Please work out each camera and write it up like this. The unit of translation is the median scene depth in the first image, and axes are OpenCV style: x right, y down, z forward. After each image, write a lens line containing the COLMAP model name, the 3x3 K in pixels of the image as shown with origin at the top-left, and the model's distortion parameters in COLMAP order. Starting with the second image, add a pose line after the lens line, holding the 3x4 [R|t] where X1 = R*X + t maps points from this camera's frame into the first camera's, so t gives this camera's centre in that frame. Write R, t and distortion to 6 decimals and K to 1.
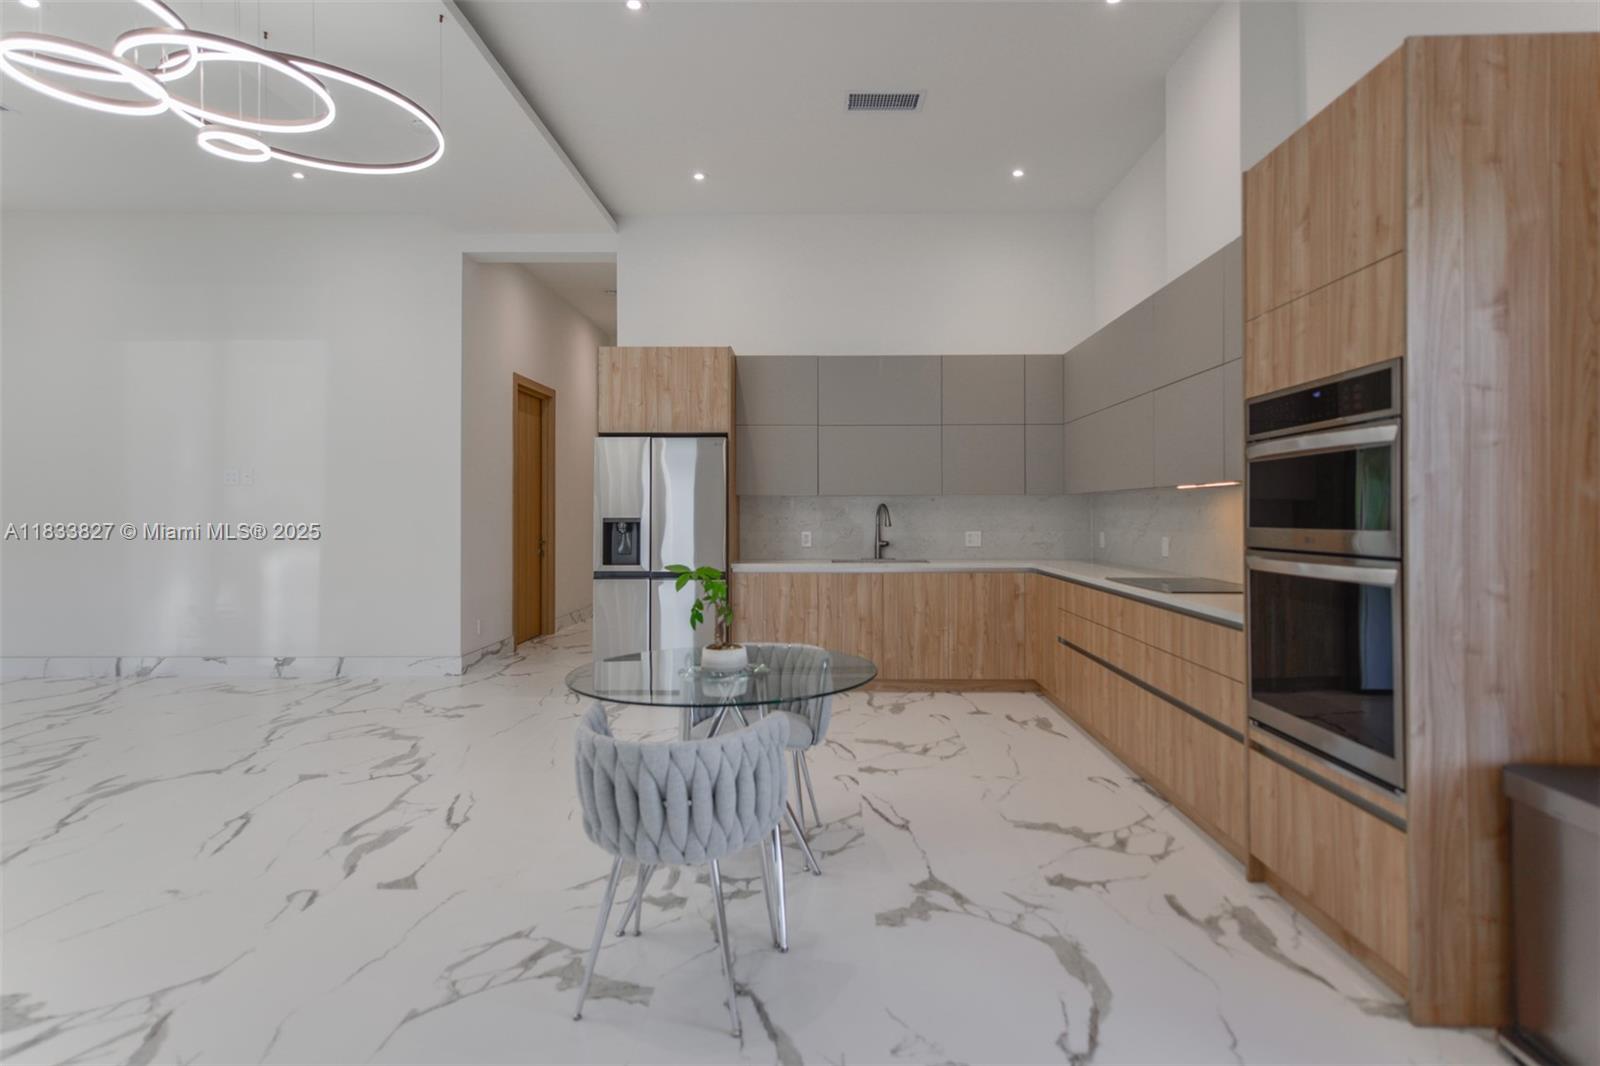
lens RADIAL K [[818.6, 0, 816.5], [0, 818.6, 506.0], [0, 0, 1]] dist [0.017396, -0.002437]
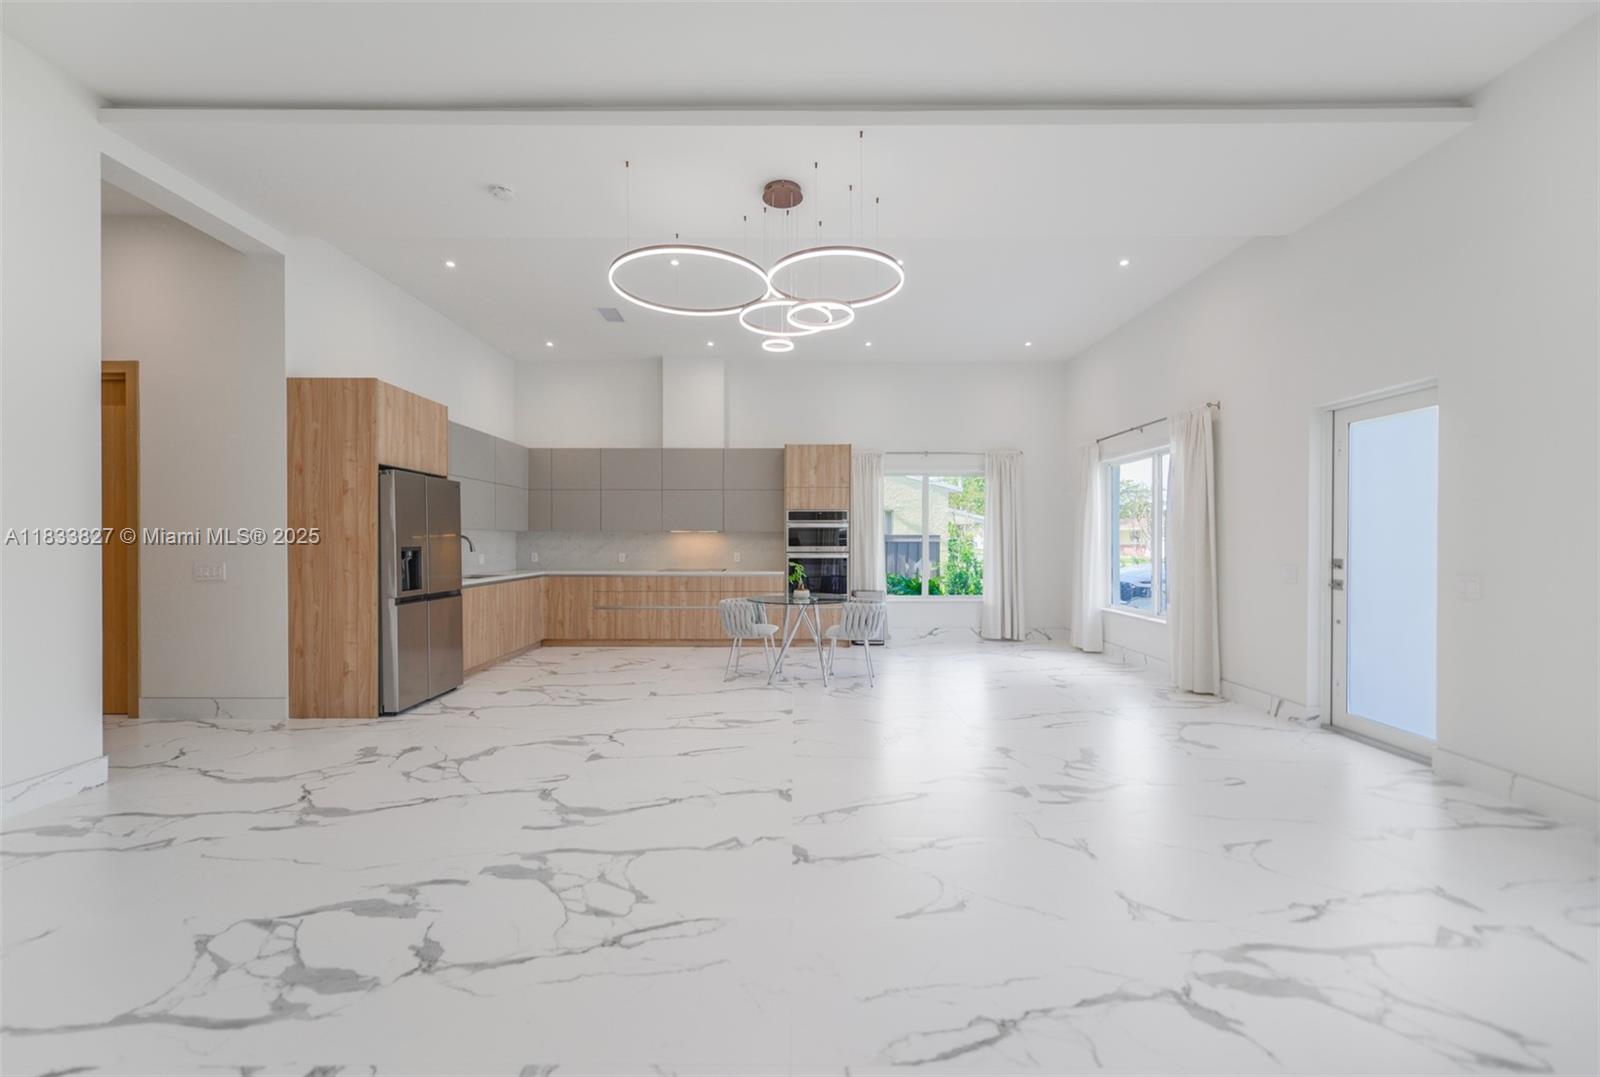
lens RADIAL K [[633.3, 0, 796.0], [0, 633.3, 549.0], [0, 0, 1]] dist [0.009704, -0.002335]
pose [[-0.014239, -0.011815, 0.999829, -1.870000], [-0.009888, 0.999883, 0.011674, 0.004118], [-0.999850, -0.009720, -0.014354, 0.858776]]
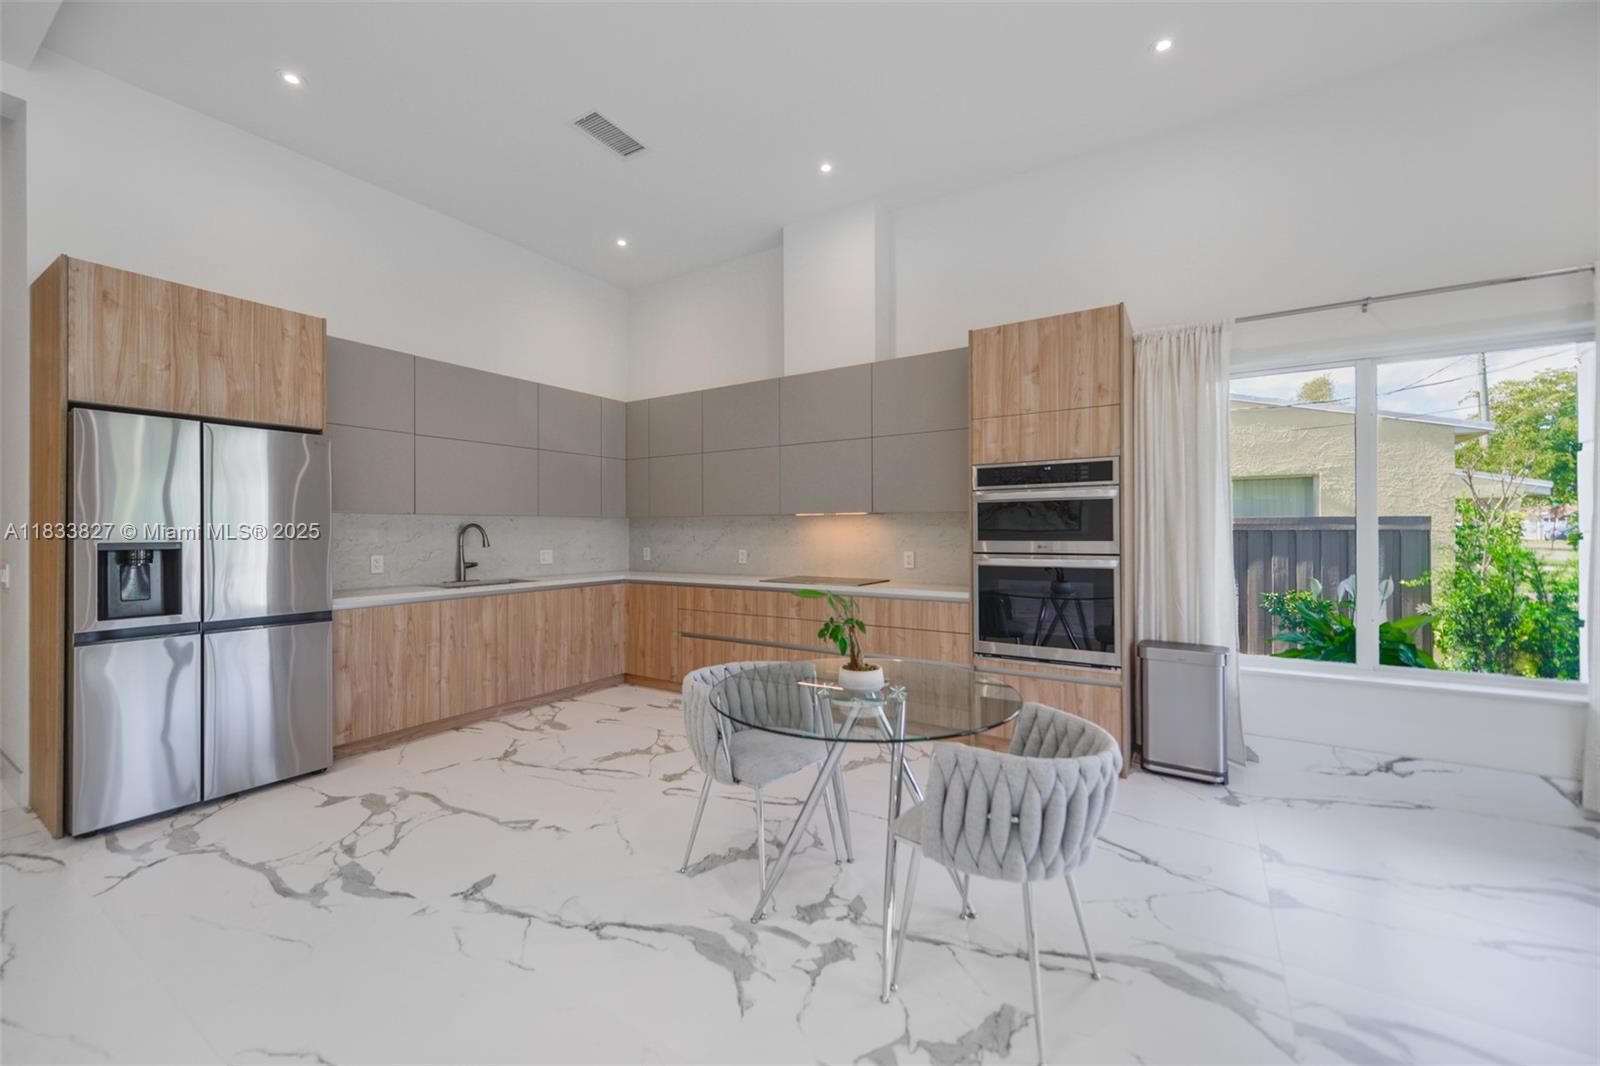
lens RADIAL K [[633.3, 0, 793.7], [0, 633.3, 526.6], [0, 0, 1]] dist [0.009704, -0.002335]
pose [[0.529600, 0.004738, 0.848234, -0.666294], [-0.004823, 0.999985, -0.002575, 0.001509], [-0.848234, -0.002727, 0.529615, 0.537474]]
